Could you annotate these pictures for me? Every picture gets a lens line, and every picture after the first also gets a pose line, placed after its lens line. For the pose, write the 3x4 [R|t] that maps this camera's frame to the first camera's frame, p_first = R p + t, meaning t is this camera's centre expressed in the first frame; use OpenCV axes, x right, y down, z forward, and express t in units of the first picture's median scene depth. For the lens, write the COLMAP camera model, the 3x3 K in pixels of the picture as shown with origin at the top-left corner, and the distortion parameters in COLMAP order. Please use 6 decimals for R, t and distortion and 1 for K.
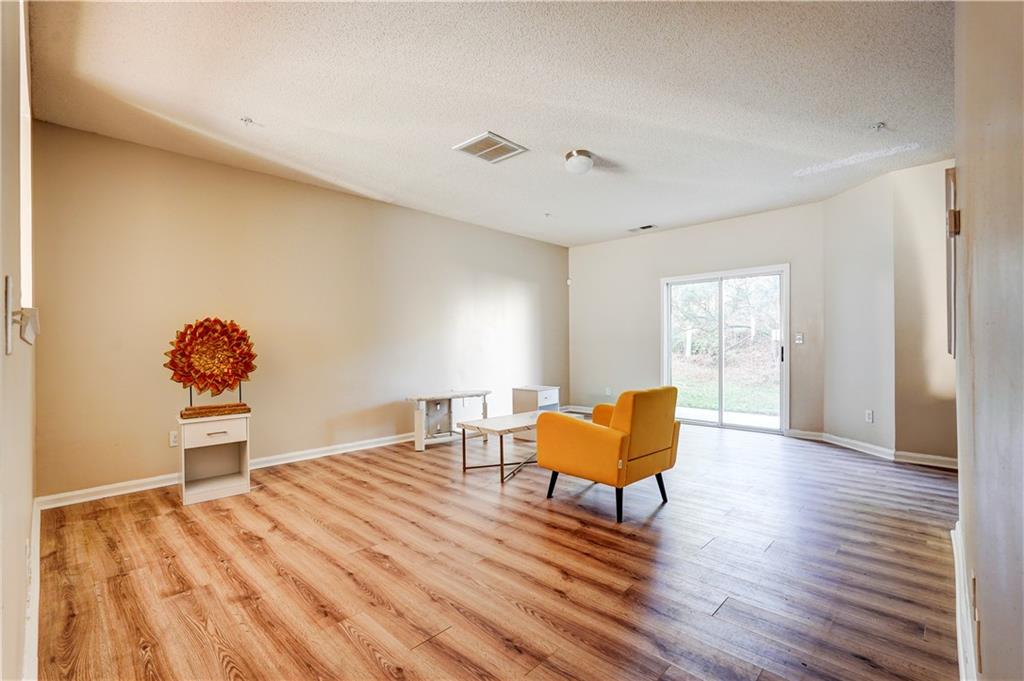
lens RADIAL K [[455.0, 0, 509.3], [0, 455.0, 342.9], [0, 0, 1]] dist [-0.000277, 0.000698]
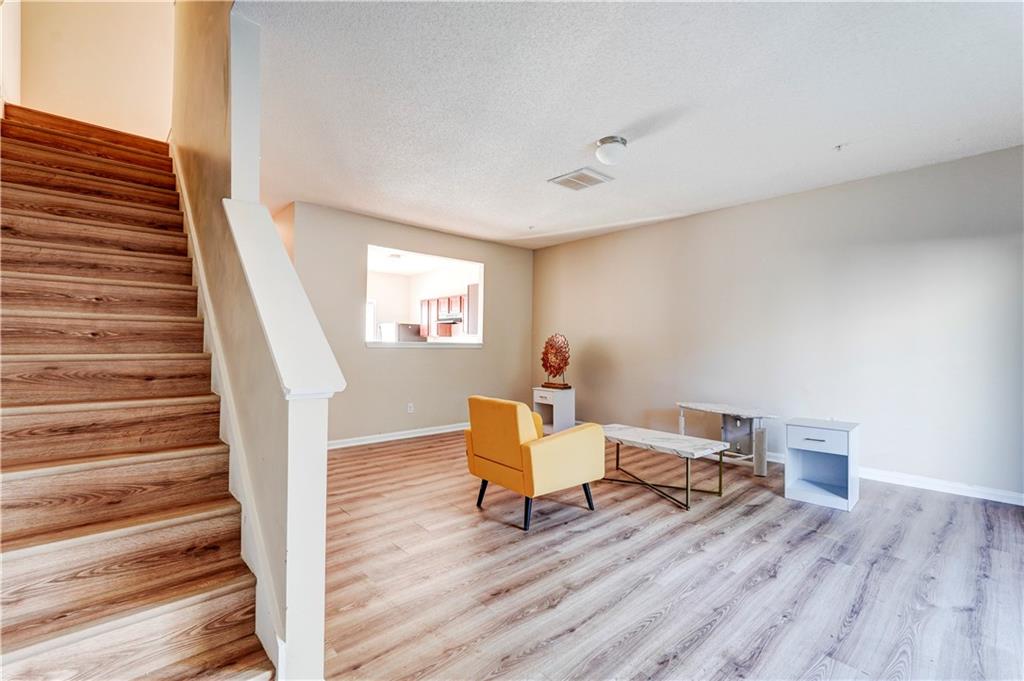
lens RADIAL K [[455.0, 0, 515.0], [0, 455.0, 339.9], [0, 0, 1]] dist [-0.000277, 0.000698]
pose [[-0.059983, -0.002413, -0.998196, 1.130331], [-0.001404, 0.999996, -0.002333, -0.027442], [0.998198, 0.001261, -0.059987, 0.936620]]
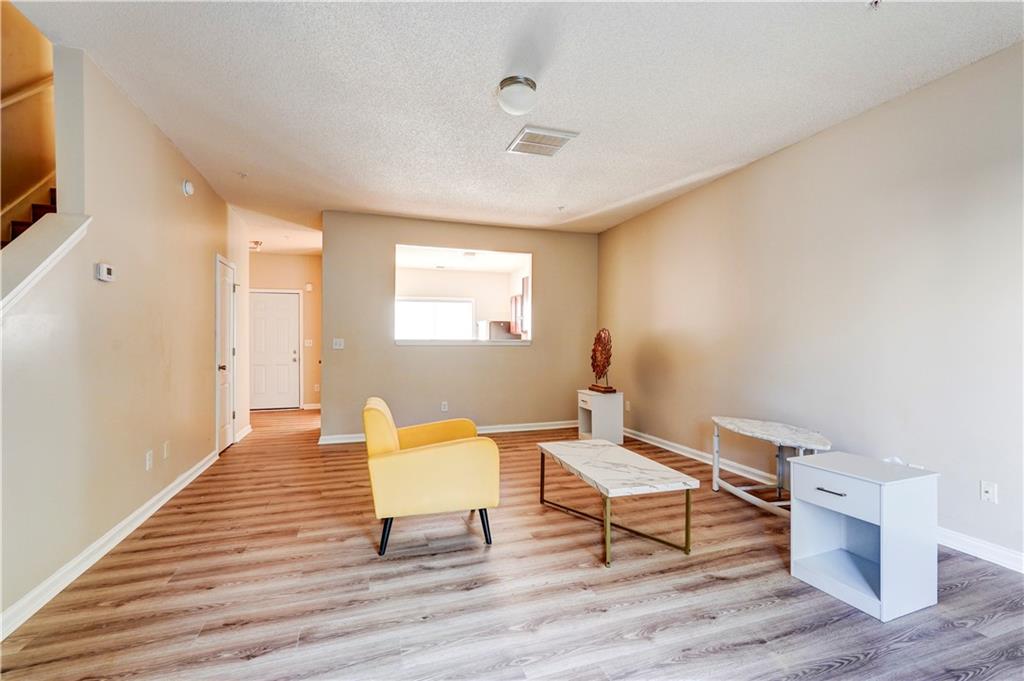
lens RADIAL K [[455.0, 0, 510.6], [0, 455.0, 339.7], [0, 0, 1]] dist [-0.000277, 0.000698]
pose [[-0.456427, 0.004943, -0.889747, 0.849985], [0.008666, 0.999962, 0.001109, -0.021655], [0.889719, -0.007204, -0.456453, 1.412163]]
